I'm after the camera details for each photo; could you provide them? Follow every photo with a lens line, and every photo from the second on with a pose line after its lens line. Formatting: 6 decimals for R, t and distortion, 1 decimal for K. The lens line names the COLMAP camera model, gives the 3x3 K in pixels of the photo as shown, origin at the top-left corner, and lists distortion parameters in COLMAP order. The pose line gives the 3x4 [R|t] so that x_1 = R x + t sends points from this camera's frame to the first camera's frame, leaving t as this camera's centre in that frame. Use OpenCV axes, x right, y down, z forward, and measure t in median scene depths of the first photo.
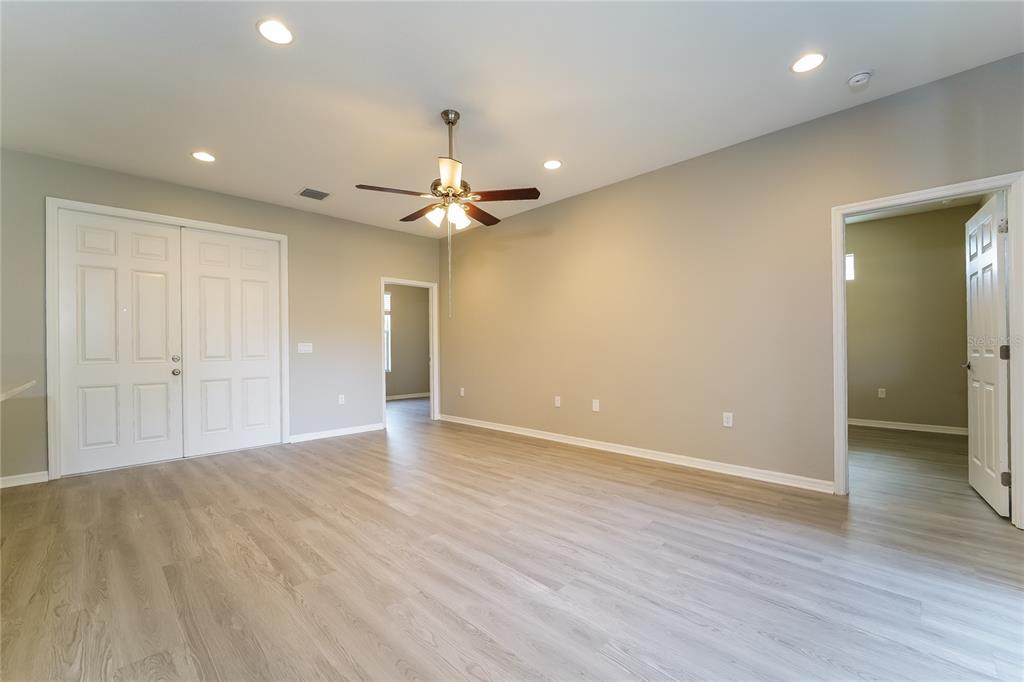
lens RADIAL K [[420.4, 0, 516.4], [0, 420.4, 346.4], [0, 0, 1]] dist [-0.014484, -0.000241]
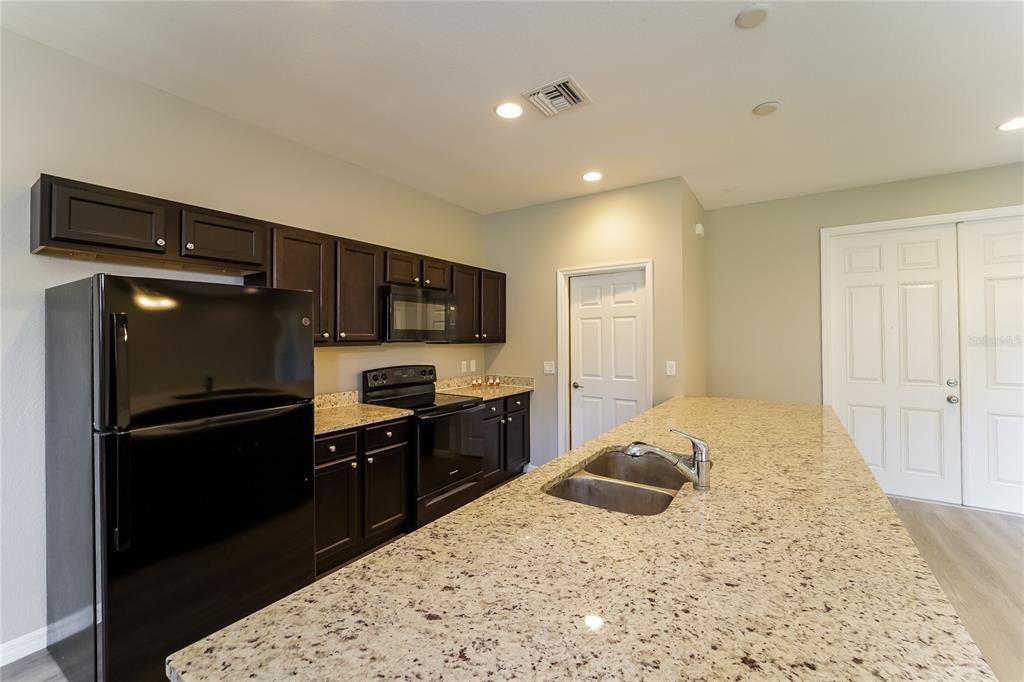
lens RADIAL K [[413.7, 0, 514.1], [0, 413.7, 332.2], [0, 0, 1]] dist [-0.011942, 0.000102]
pose [[0.190124, -0.001968, -0.981758, -0.253921], [0.004963, 0.999987, -0.001043, -0.104592], [0.981748, -0.004674, 0.190131, -0.018461]]
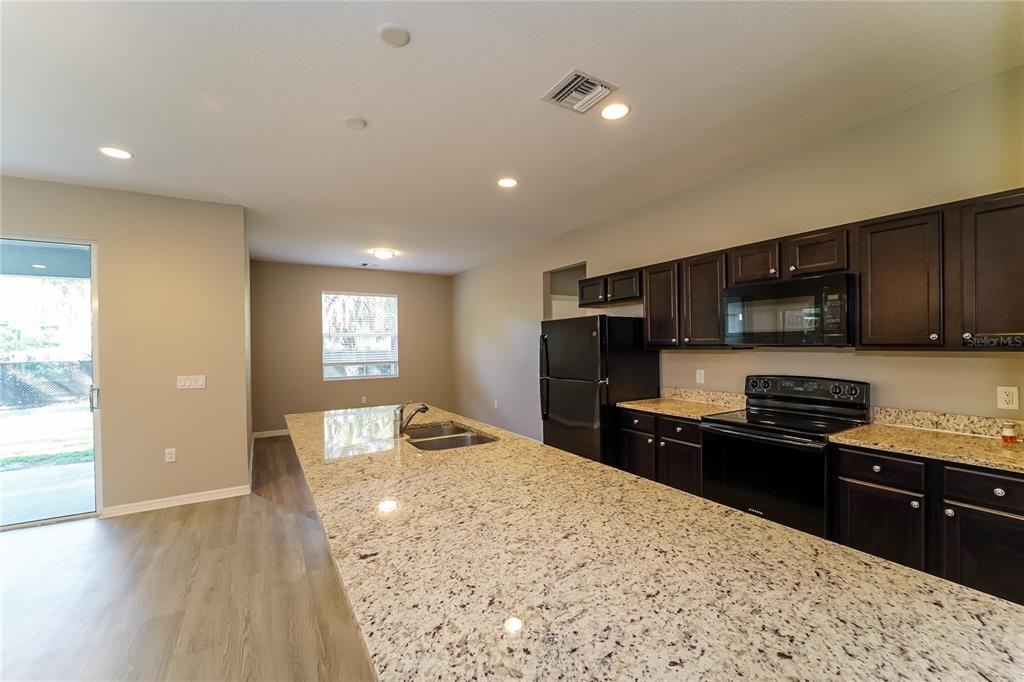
lens RADIAL K [[420.4, 0, 516.4], [0, 420.4, 346.4], [0, 0, 1]] dist [-0.014484, -0.000241]
pose [[-0.970666, 0.018606, 0.239710, -1.051267], [0.018334, 0.999826, -0.003363, -0.089001], [-0.239730, 0.001130, -0.970839, 0.957208]]
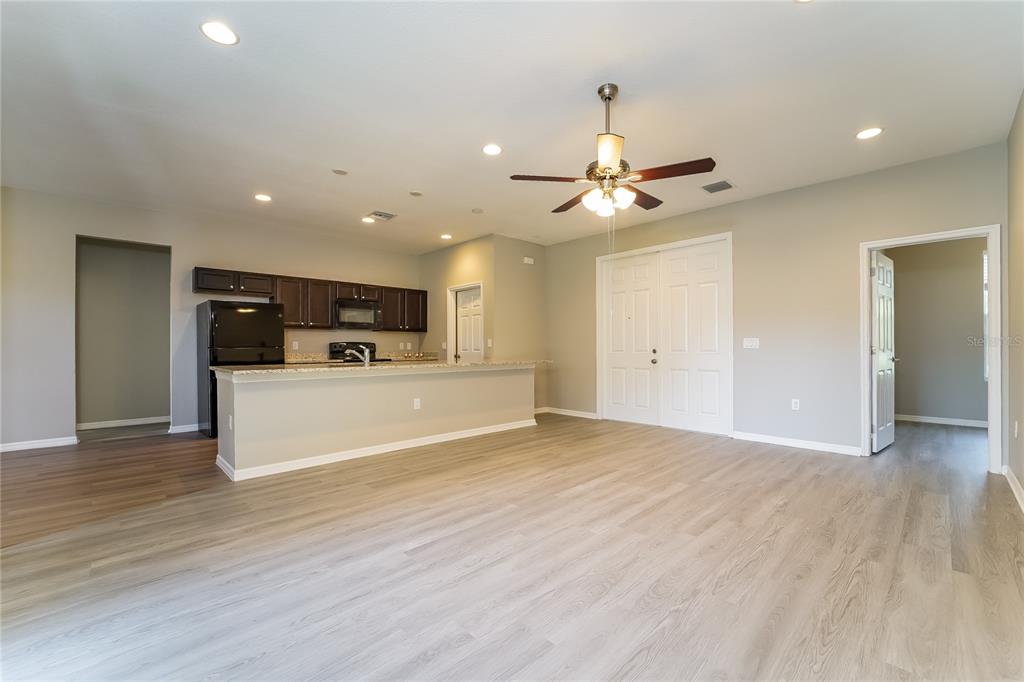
lens RADIAL K [[420.4, 0, 516.4], [0, 420.4, 346.4], [0, 0, 1]] dist [-0.014484, -0.000241]
pose [[-0.024378, 0.008147, -0.999670, 0.760998], [0.007541, 0.999940, 0.007965, -0.001404], [0.999674, -0.007344, -0.024438, 0.814604]]
